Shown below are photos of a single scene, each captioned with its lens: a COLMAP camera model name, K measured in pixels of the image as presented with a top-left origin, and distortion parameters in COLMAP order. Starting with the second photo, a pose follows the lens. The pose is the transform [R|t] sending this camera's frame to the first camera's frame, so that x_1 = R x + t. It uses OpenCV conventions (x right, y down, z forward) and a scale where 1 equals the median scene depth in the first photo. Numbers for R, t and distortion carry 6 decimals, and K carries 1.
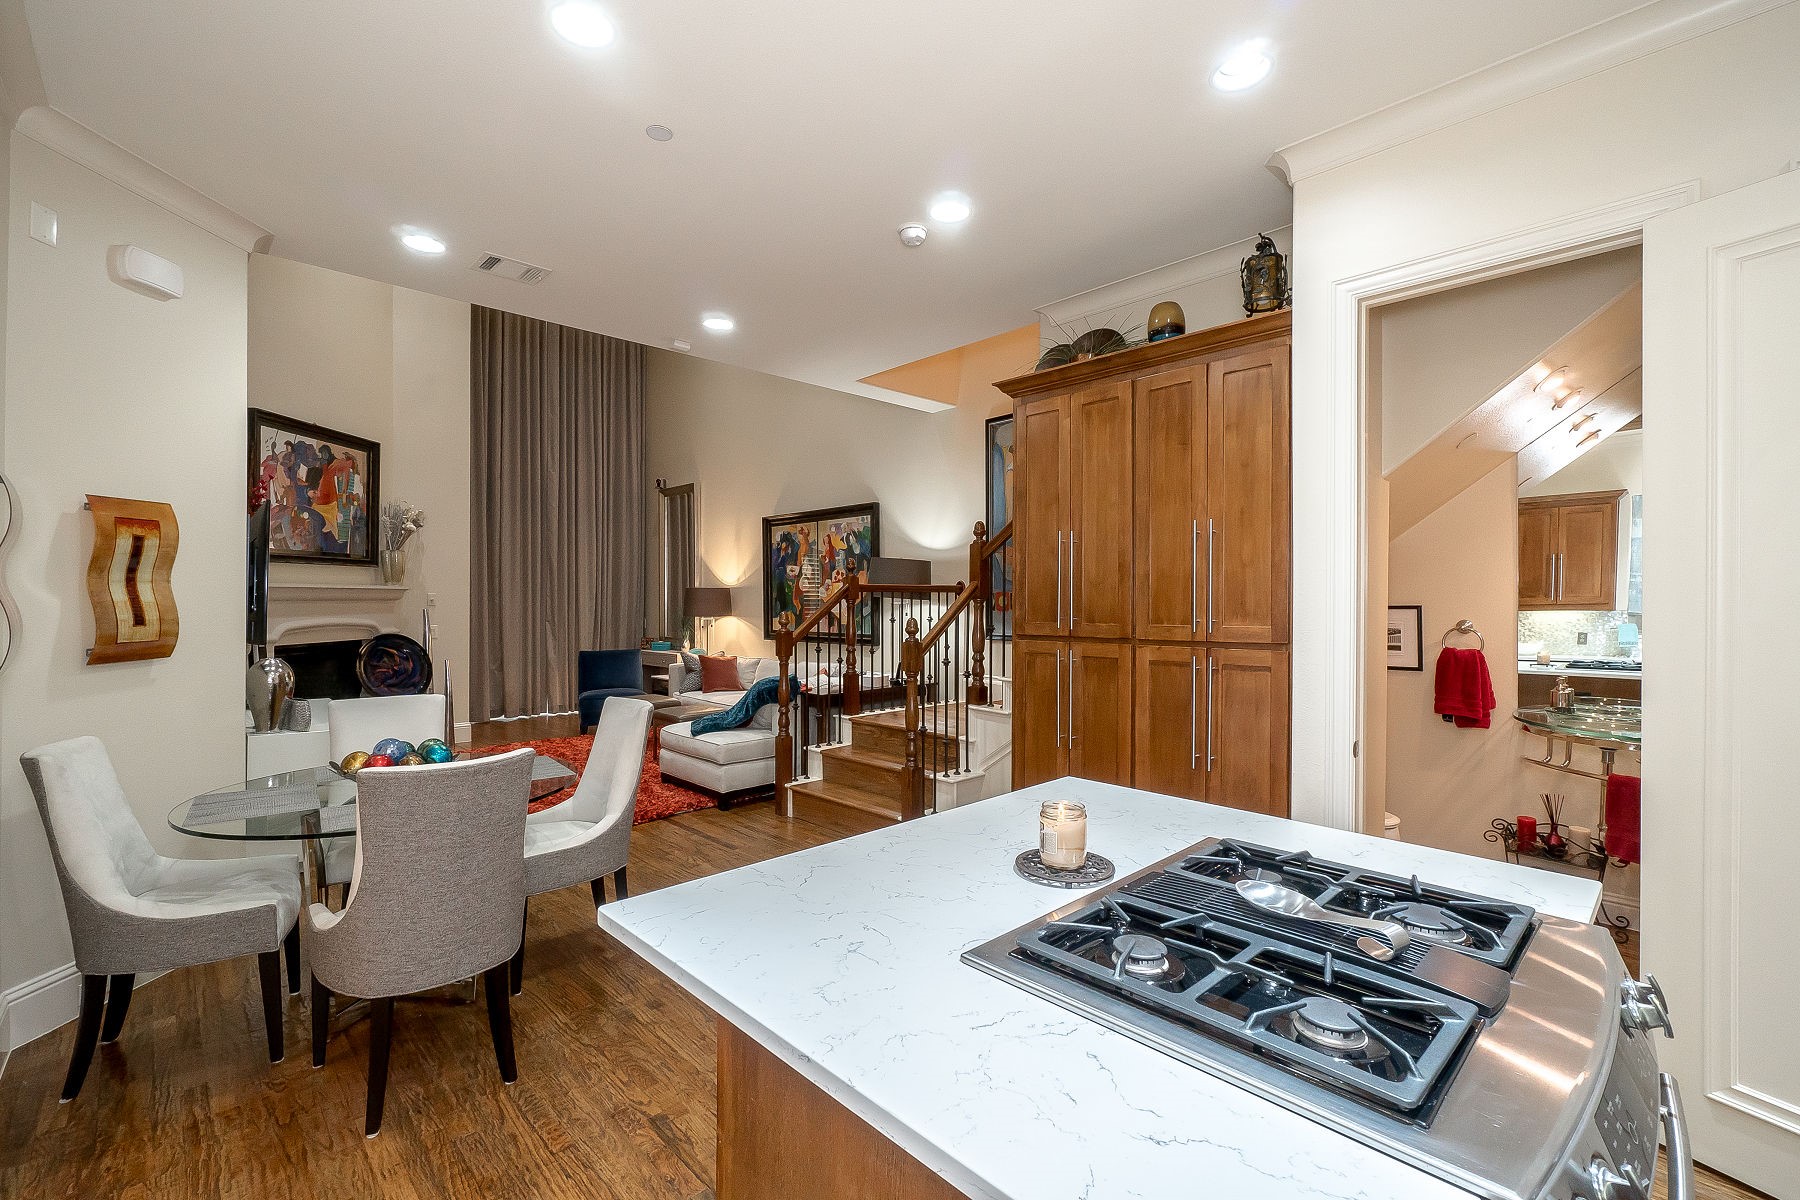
lens RADIAL K [[770.1, 0, 874.2], [0, 770.1, 600.1], [0, 0, 1]] dist [-0.008018, 0.001836]
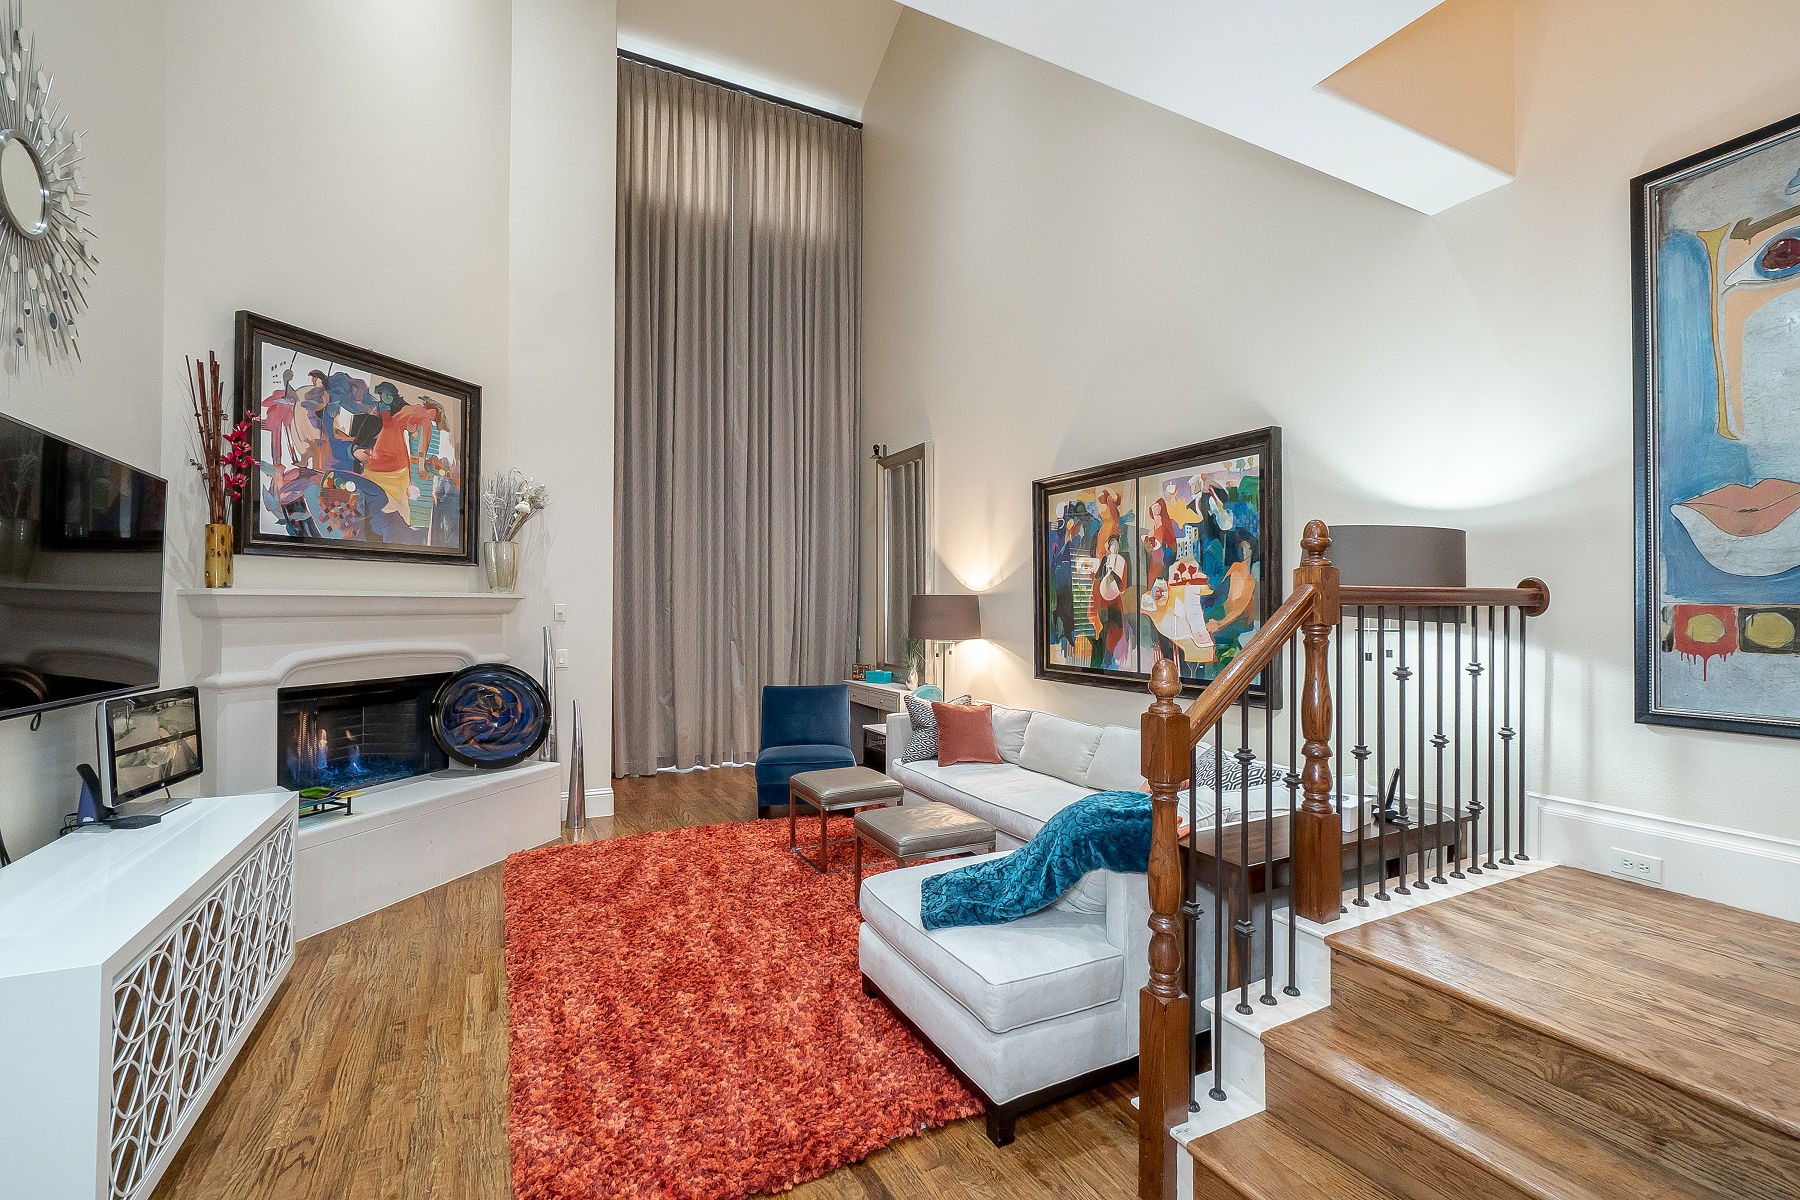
lens RADIAL K [[770.1, 0, 893.4], [0, 770.1, 600.5], [0, 0, 1]] dist [-0.008018, 0.001836]
pose [[0.964693, -0.000042, -0.263377, -0.116878], [-0.002100, 0.999967, -0.007853, -0.008380], [0.263369, 0.008128, 0.964661, 0.485214]]
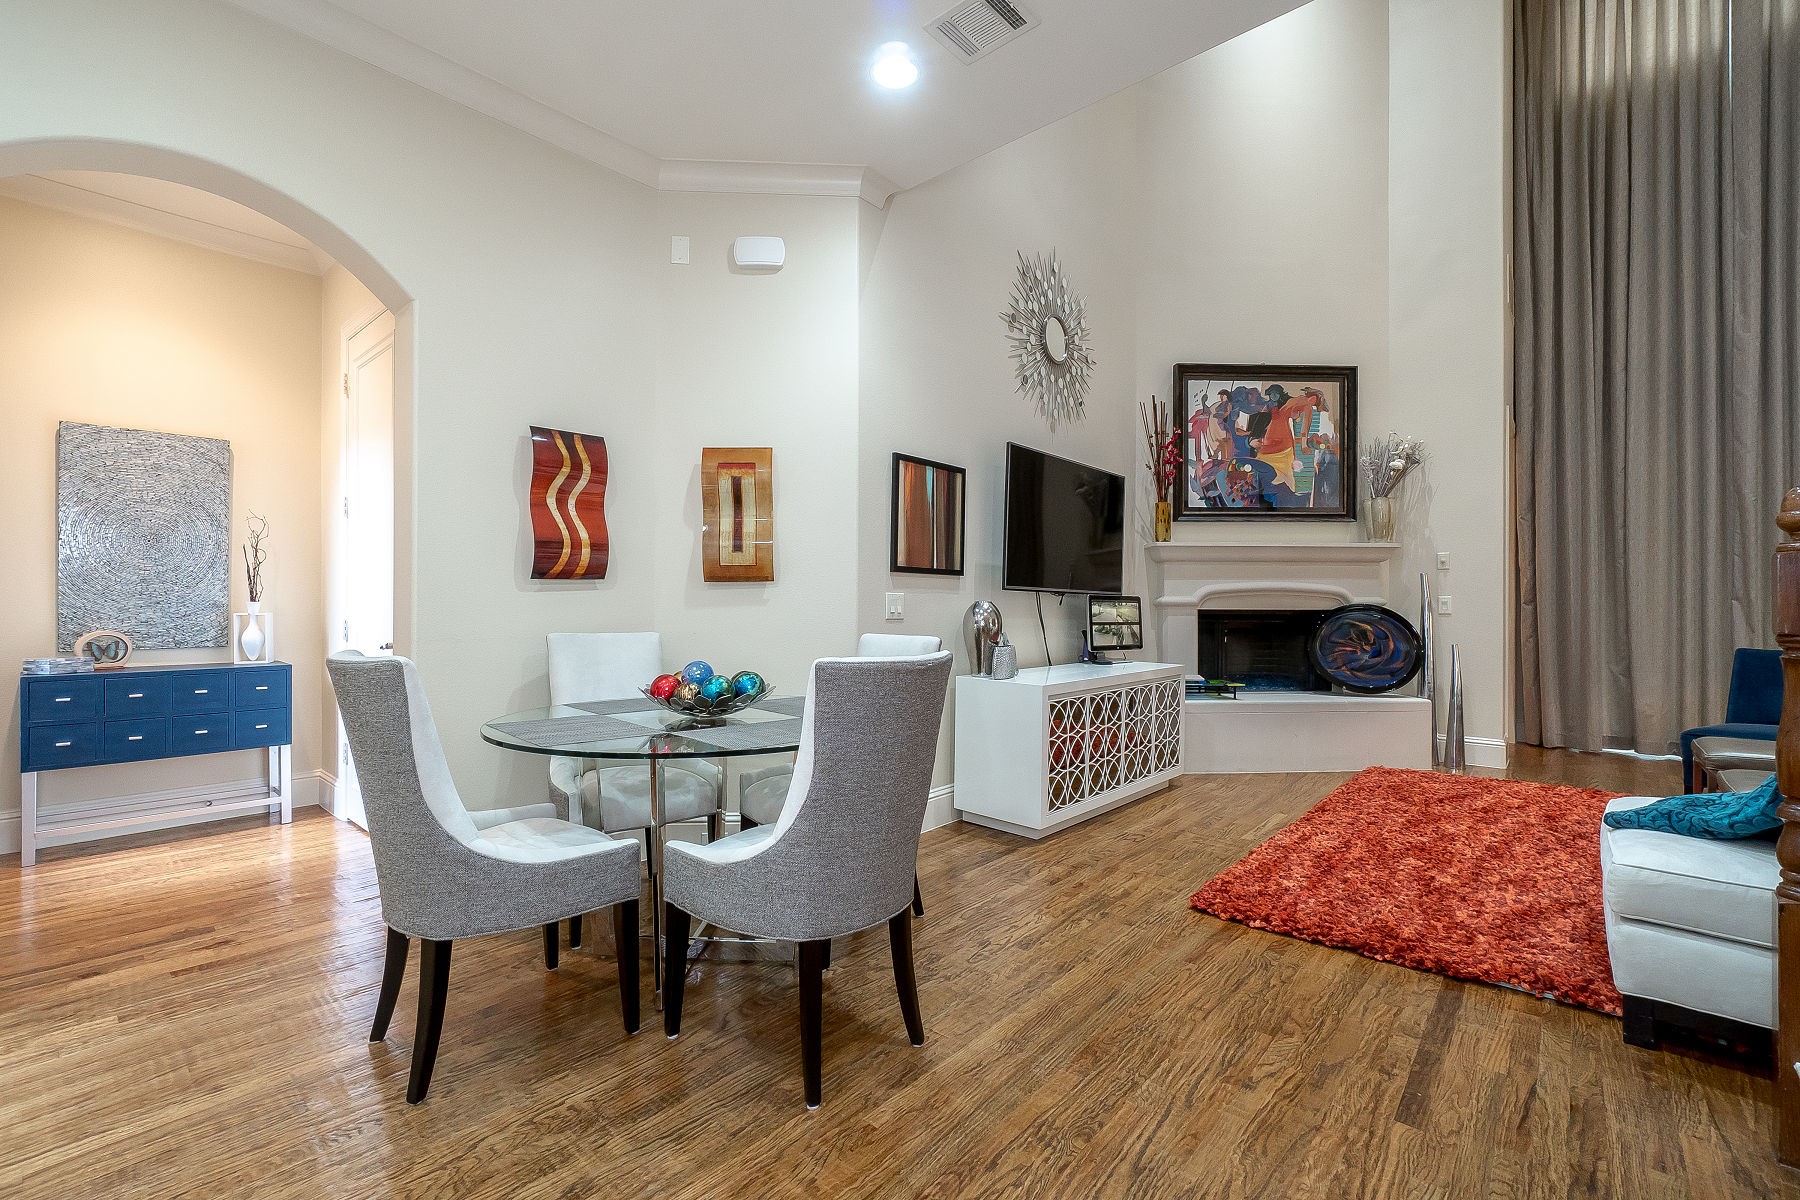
lens RADIAL K [[770.1, 0, 897.2], [0, 770.1, 601.6], [0, 0, 1]] dist [-0.008018, 0.001836]
pose [[0.100701, -0.003617, -0.994910, 0.114483], [-0.003222, 0.999987, -0.003961, 0.050880], [0.994912, 0.003605, 0.100688, 0.497406]]
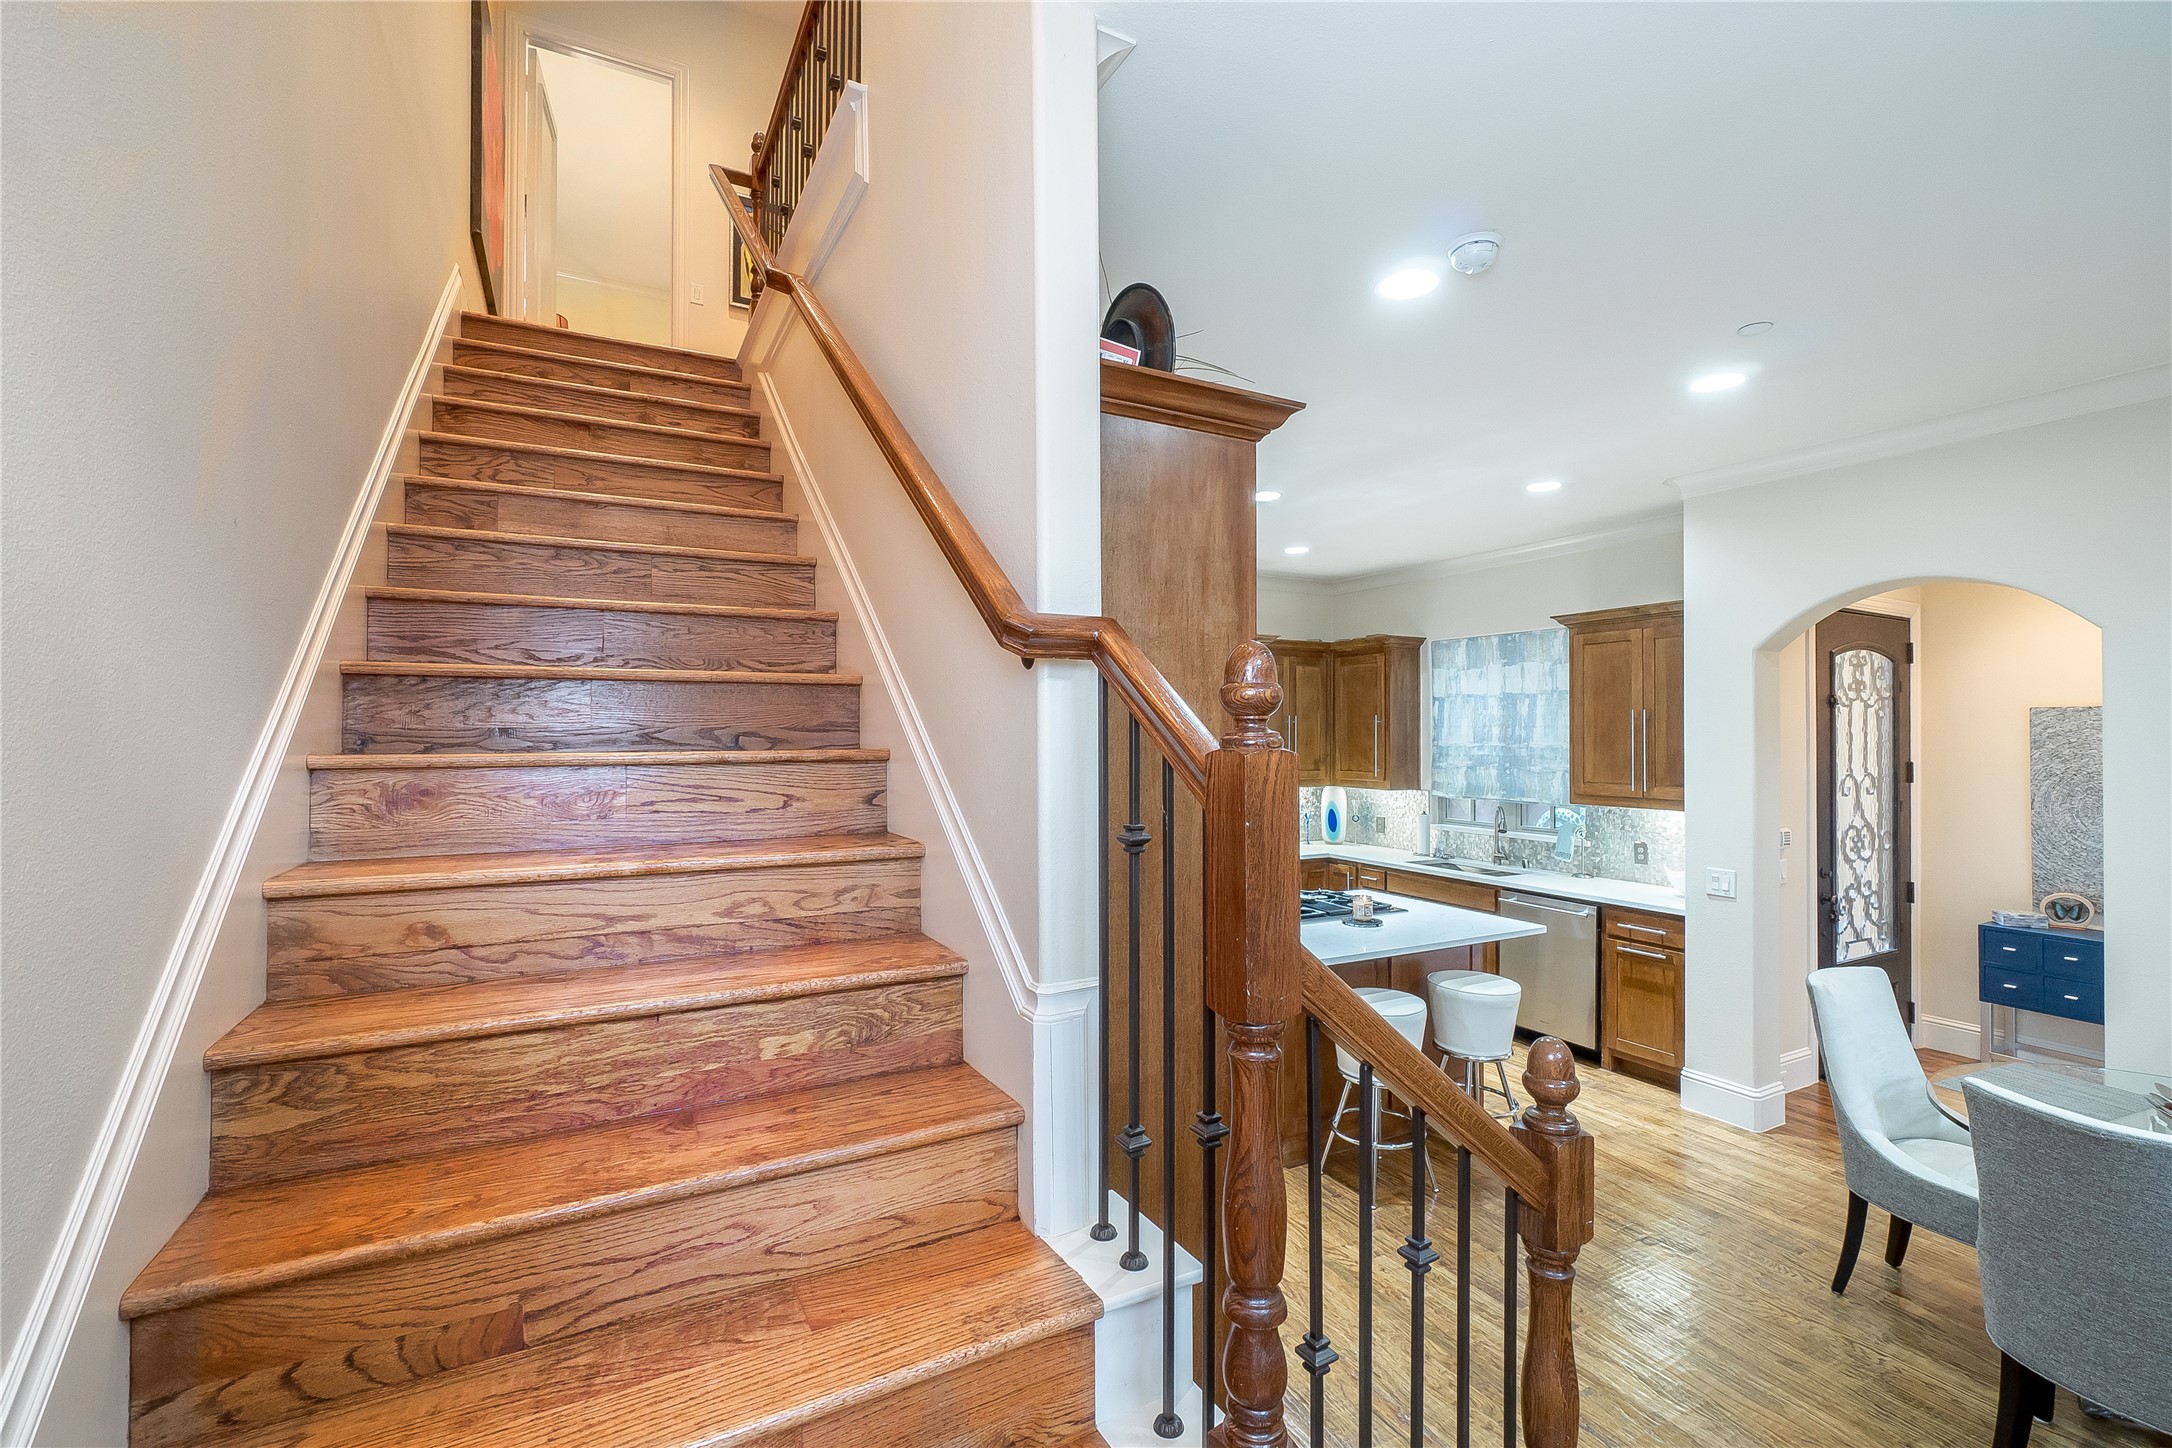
lens RADIAL K [[929.2, 0, 1077.5], [0, 929.2, 726.3], [0, 0, 1]] dist [-0.008018, 0.001836]
pose [[-0.966090, -0.000815, 0.258203, 0.080543], [-0.002394, 0.999980, -0.005801, -0.057579], [-0.258194, -0.006223, -0.966073, 0.911223]]
